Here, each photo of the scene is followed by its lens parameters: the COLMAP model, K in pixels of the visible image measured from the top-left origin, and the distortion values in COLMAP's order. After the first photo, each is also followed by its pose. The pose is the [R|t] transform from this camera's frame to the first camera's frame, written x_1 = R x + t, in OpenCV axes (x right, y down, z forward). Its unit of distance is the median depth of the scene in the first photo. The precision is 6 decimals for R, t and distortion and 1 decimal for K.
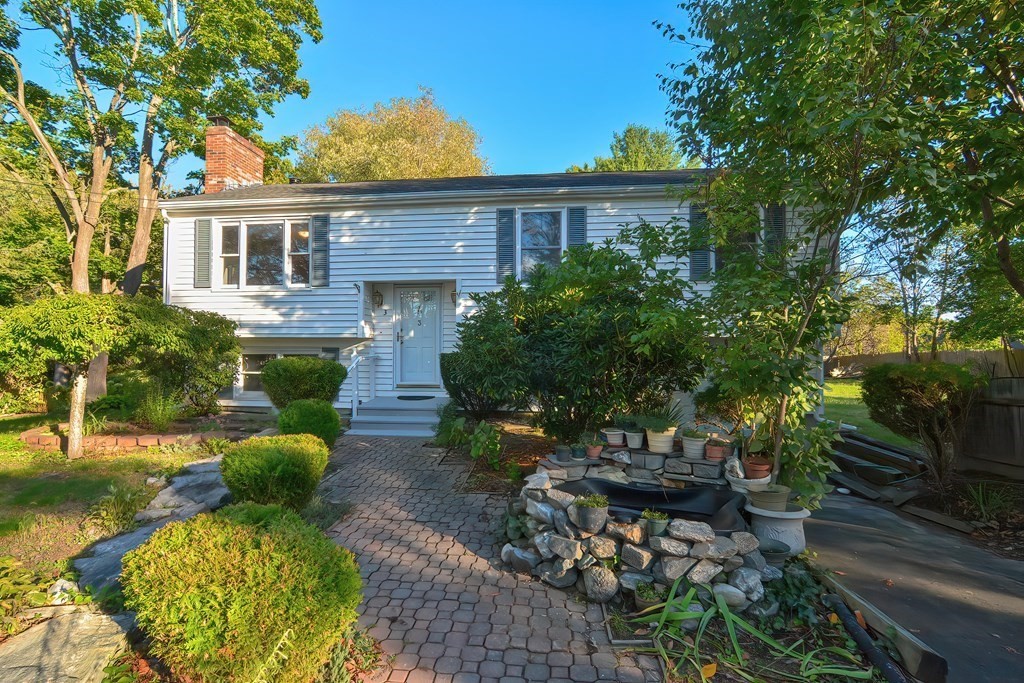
lens RADIAL K [[508.0, 0, 504.8], [0, 508.0, 341.6], [0, 0, 1]] dist [-0.018022, 0.000380]
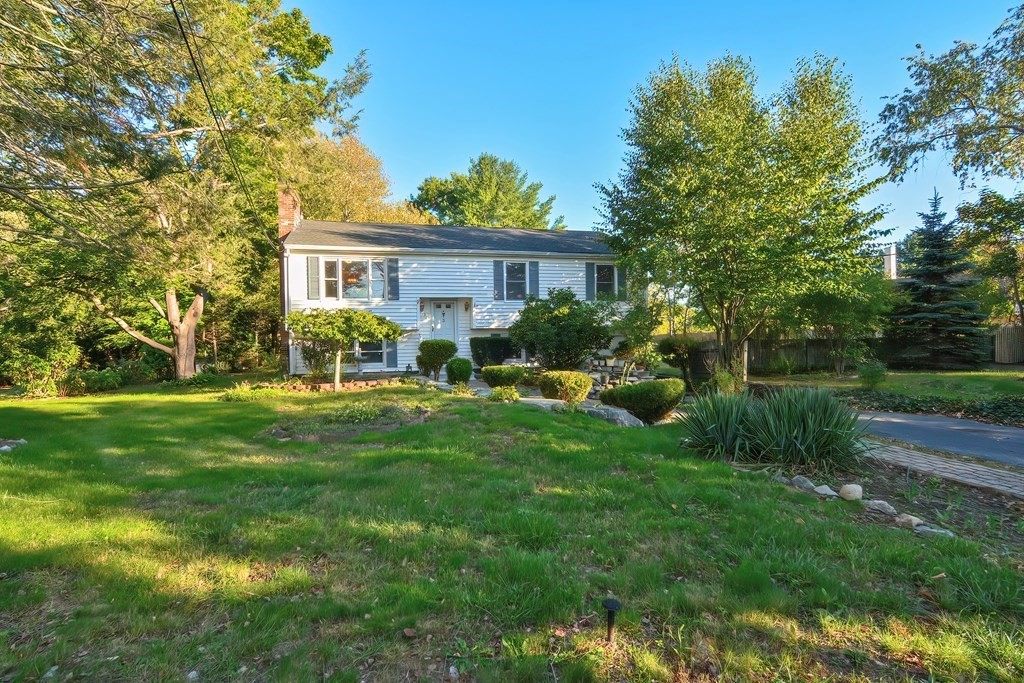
lens RADIAL K [[508.0, 0, 504.8], [0, 508.0, 341.6], [0, 0, 1]] dist [-0.018022, 0.000380]
pose [[0.933629, -0.020190, 0.357672, -0.617967], [0.010785, 0.999542, 0.028270, -0.012075], [-0.358079, -0.022536, 0.933419, -0.732637]]
